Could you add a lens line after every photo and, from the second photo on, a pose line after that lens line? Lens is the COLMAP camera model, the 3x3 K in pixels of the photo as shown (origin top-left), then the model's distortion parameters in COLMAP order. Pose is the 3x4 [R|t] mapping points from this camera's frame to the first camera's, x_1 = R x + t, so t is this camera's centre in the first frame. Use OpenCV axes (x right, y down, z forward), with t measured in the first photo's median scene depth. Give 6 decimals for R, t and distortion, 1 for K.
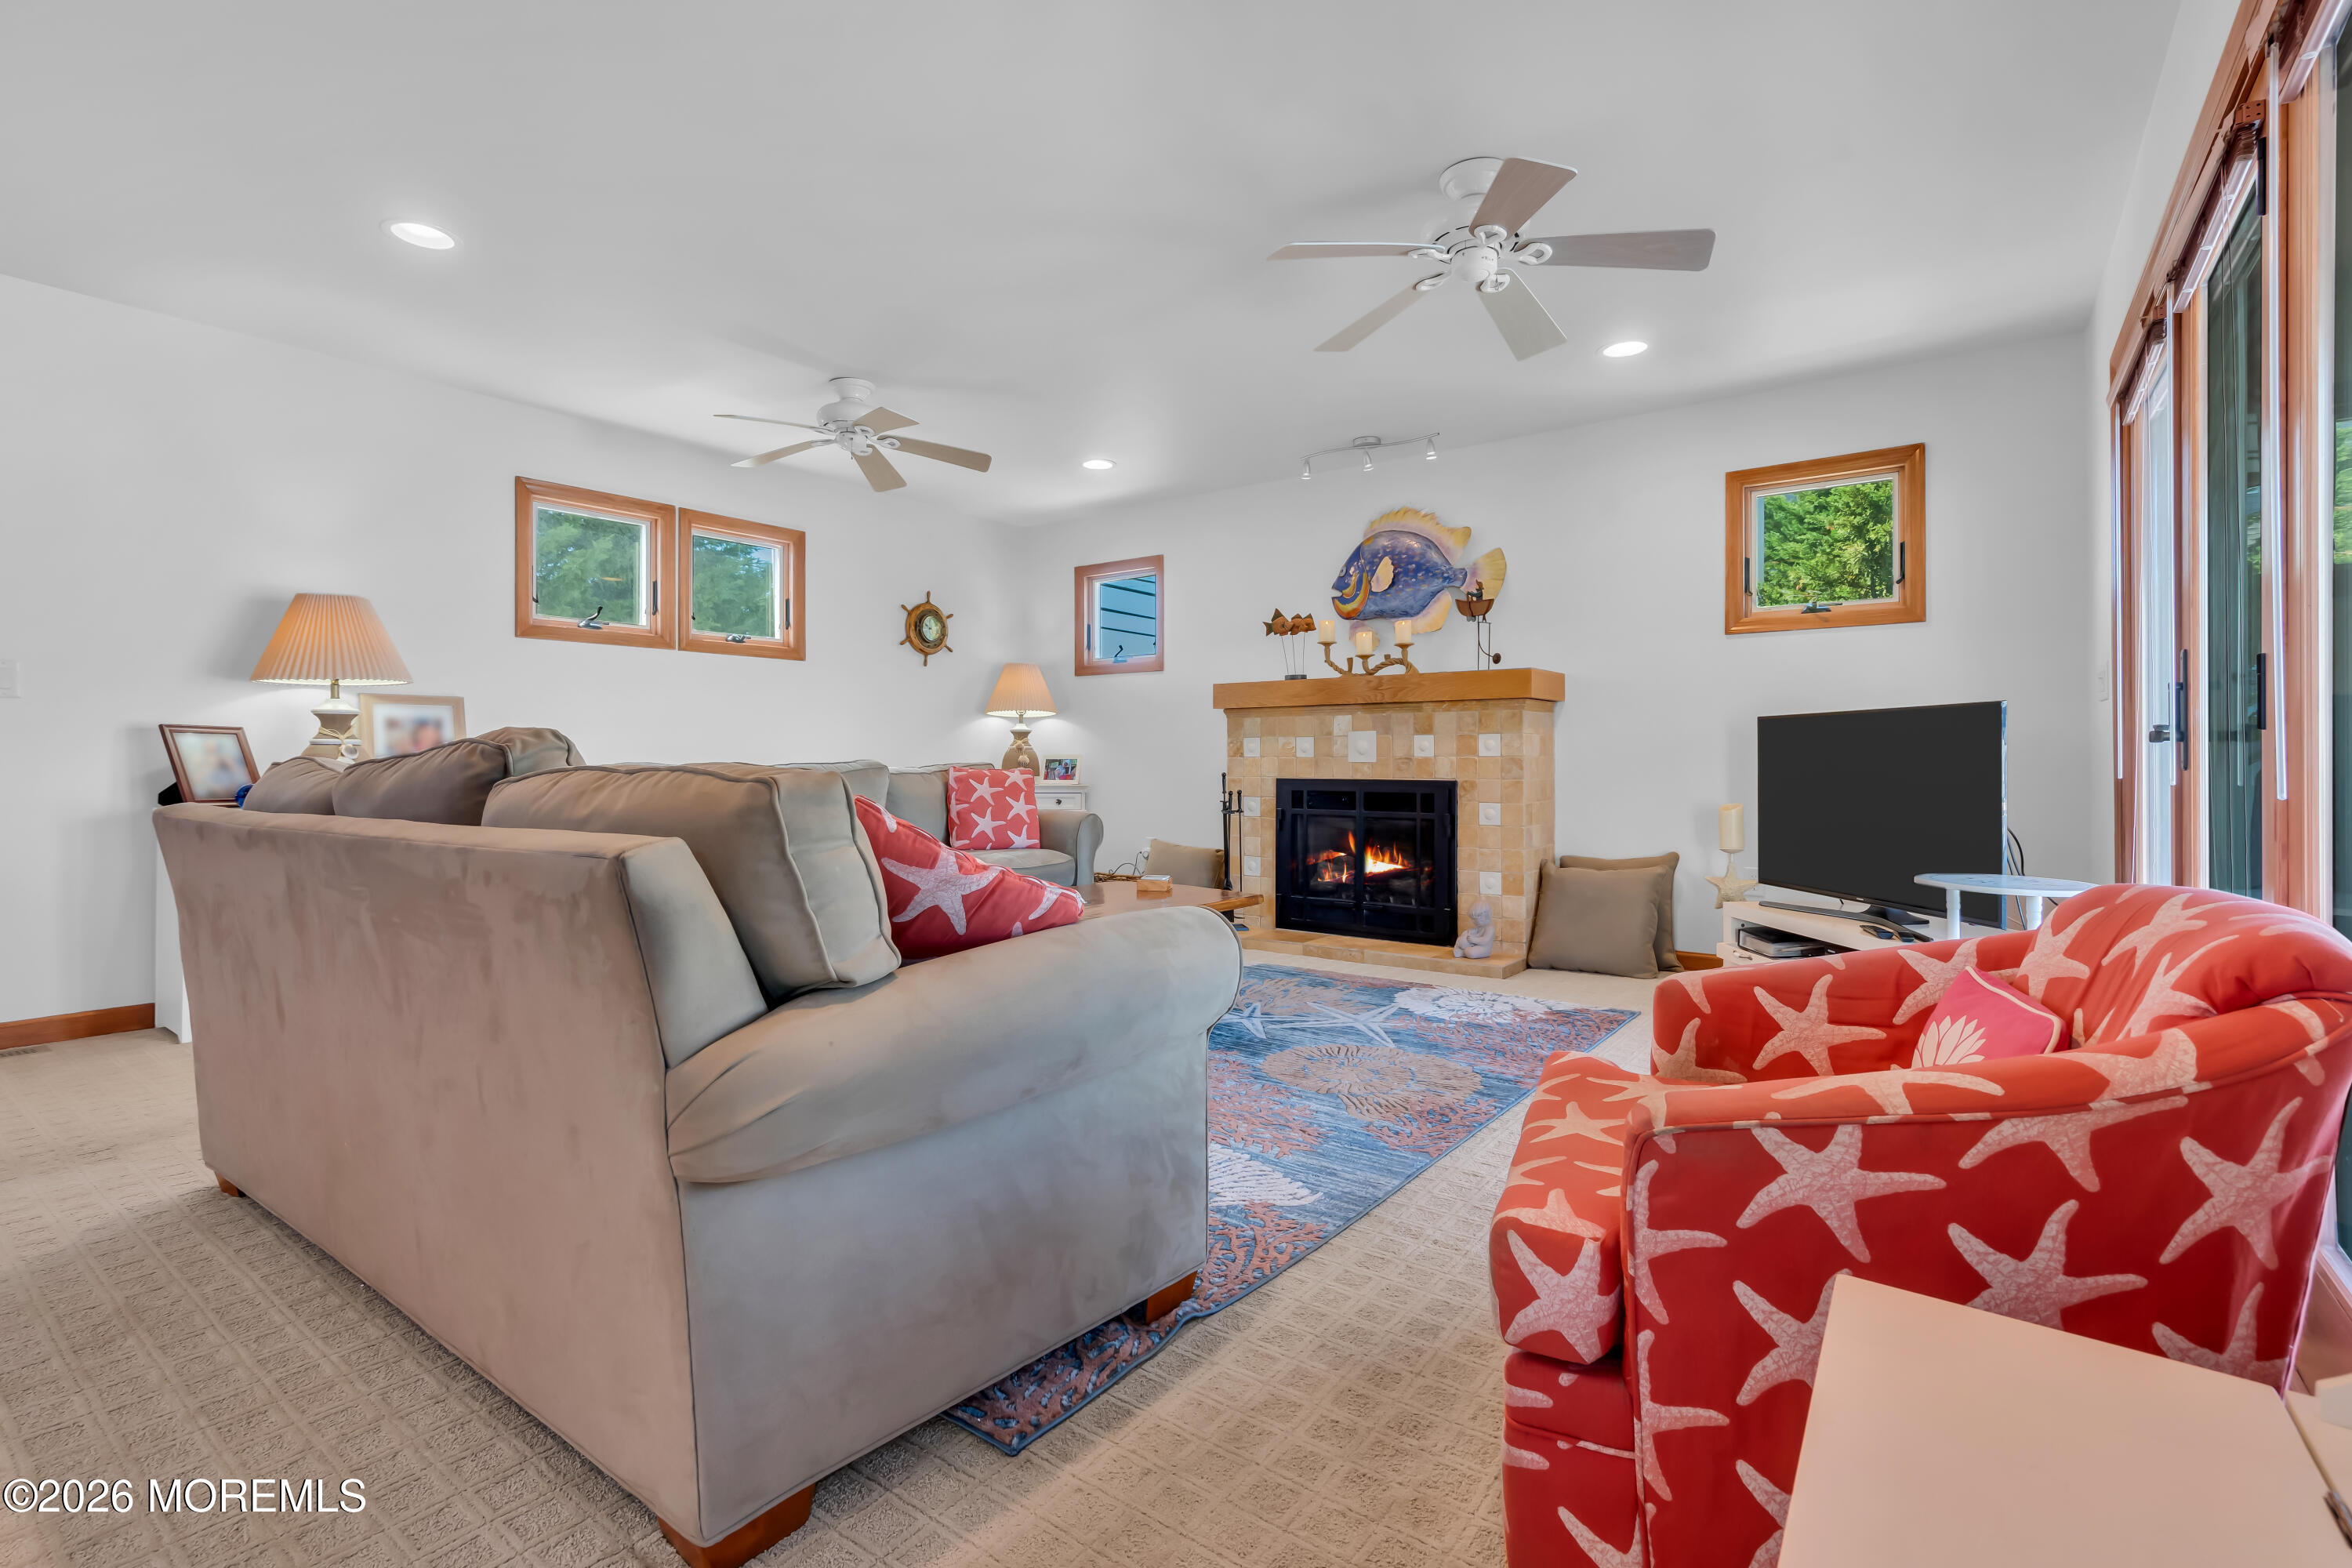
lens RADIAL K [[1063.1, 0, 1172.1], [0, 1063.1, 763.0], [0, 0, 1]] dist [-0.000222, 0.000271]
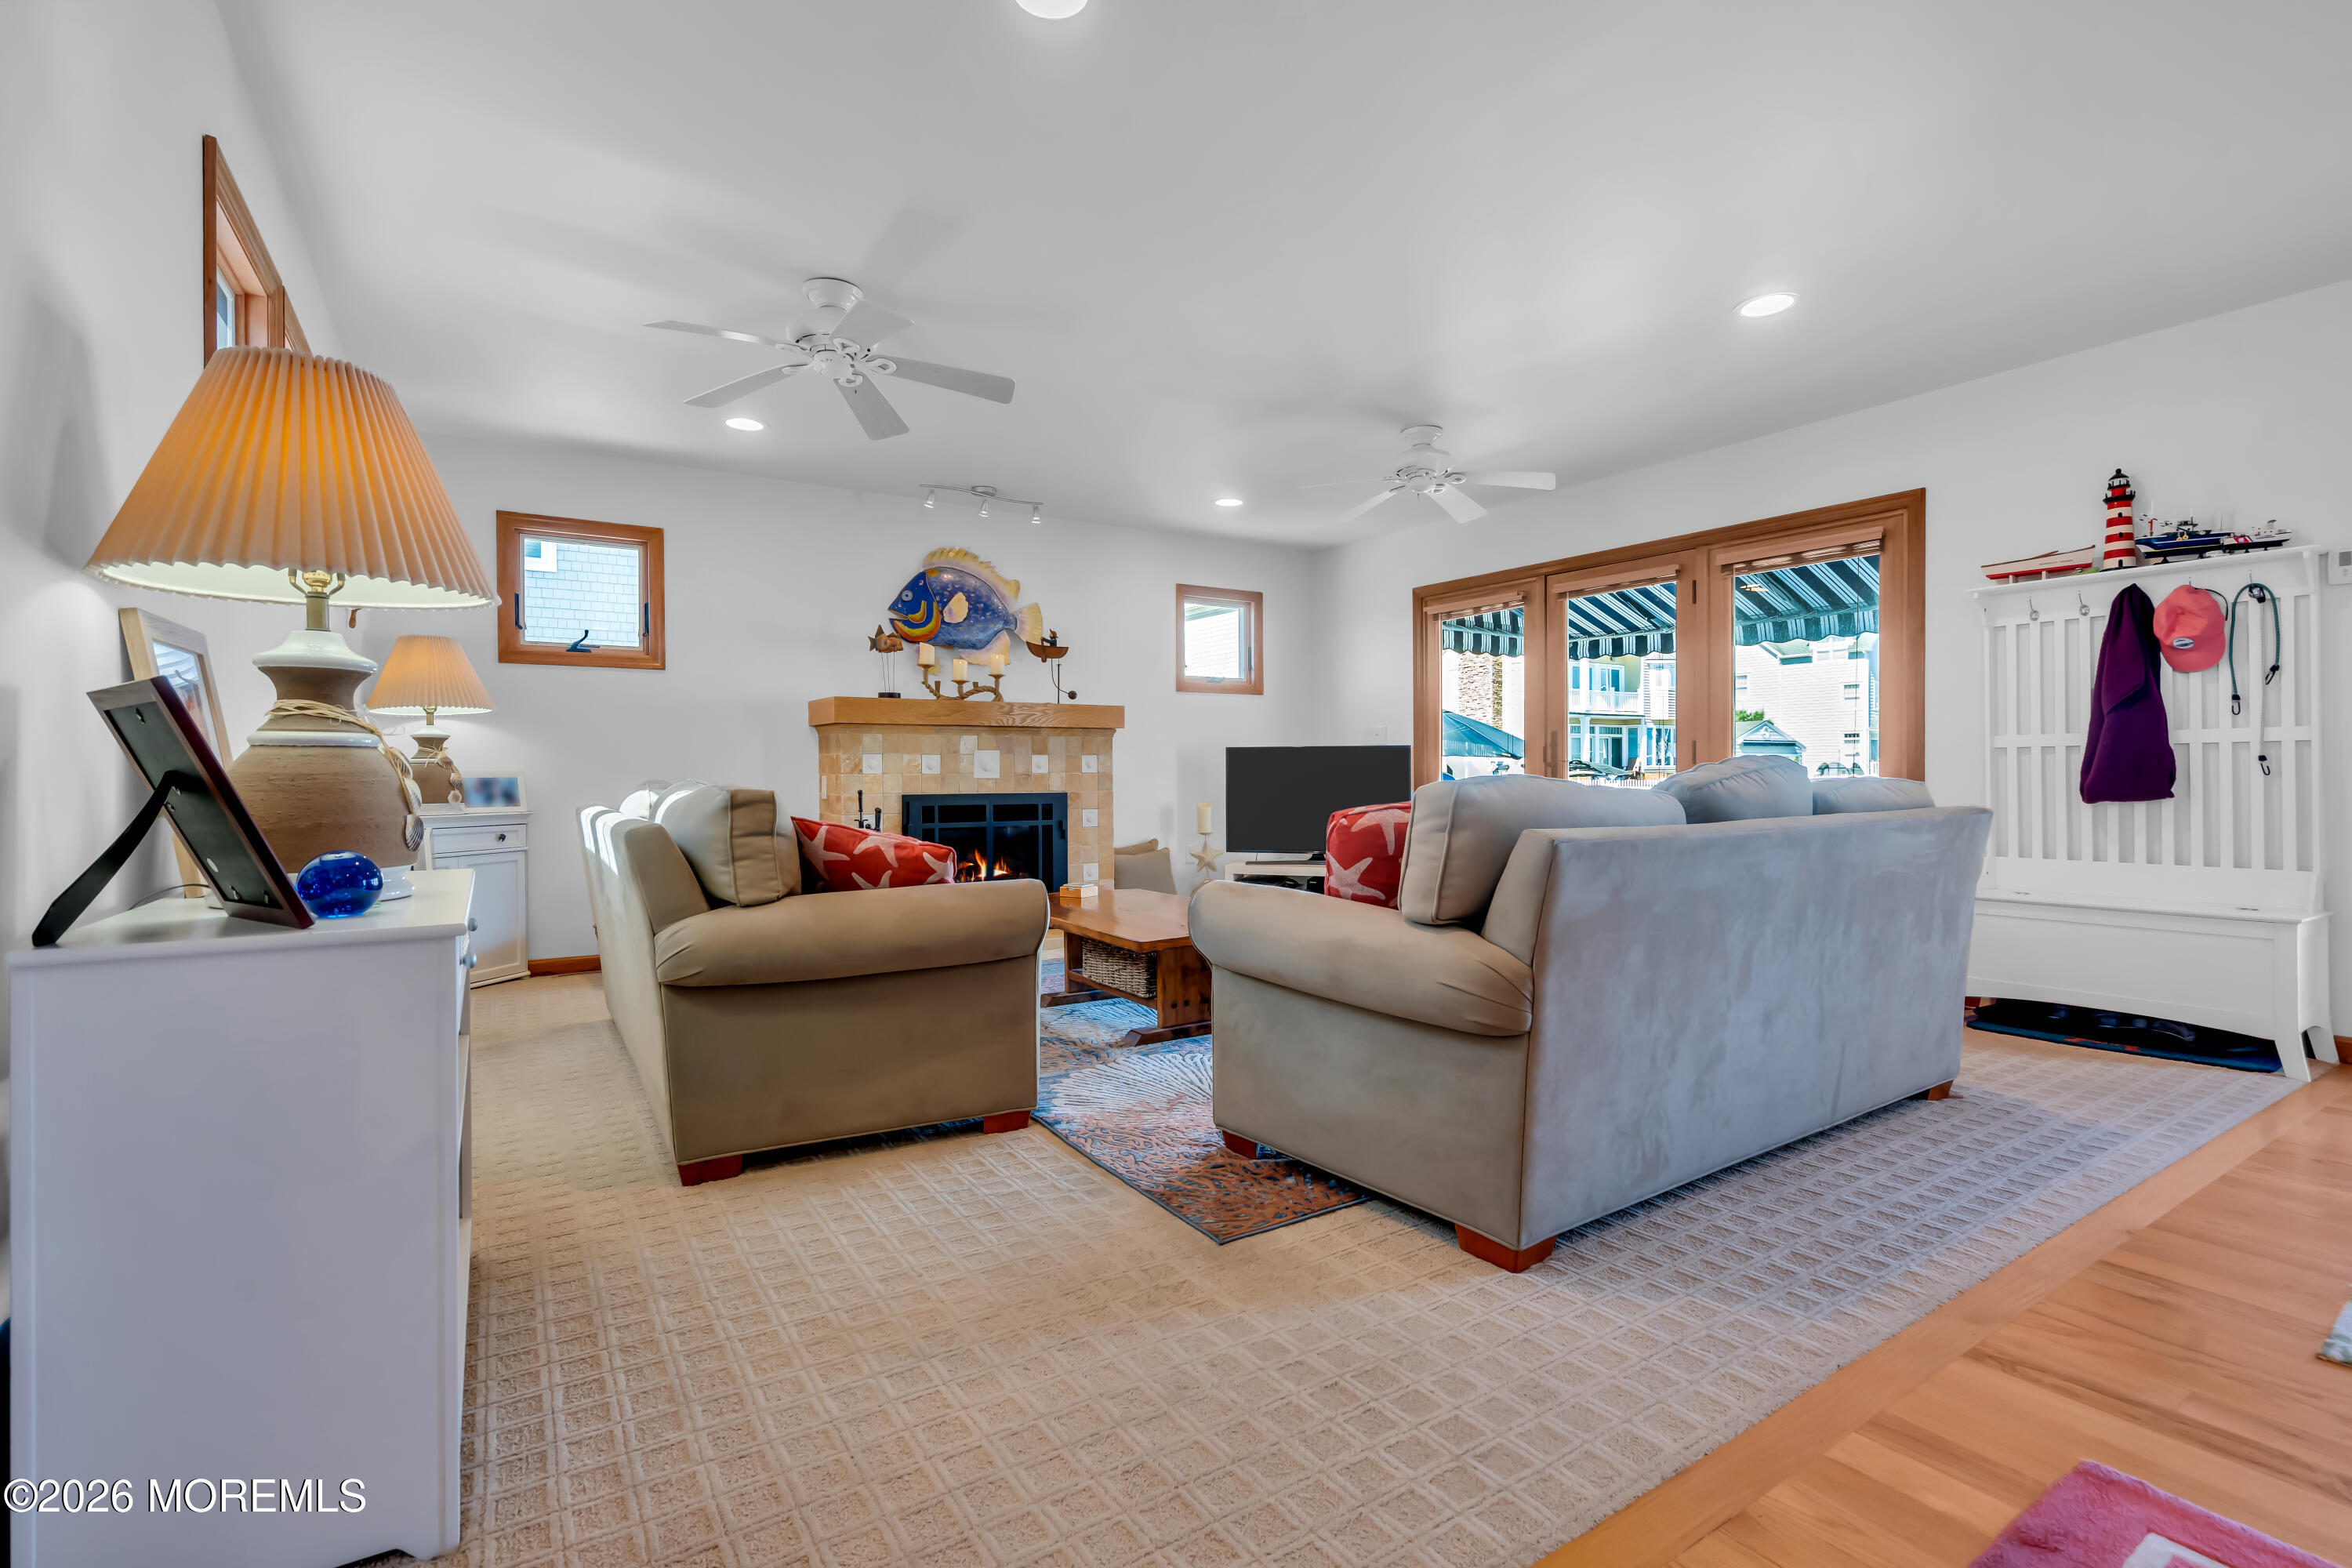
lens RADIAL K [[1063.1, 0, 1172.1], [0, 1063.1, 763.0], [0, 0, 1]] dist [-0.000222, 0.000271]
pose [[0.356512, 0.008642, 0.934251, -0.781470], [0.008167, 0.999890, -0.012366, -0.001432], [-0.934255, 0.012038, 0.356402, 0.415247]]
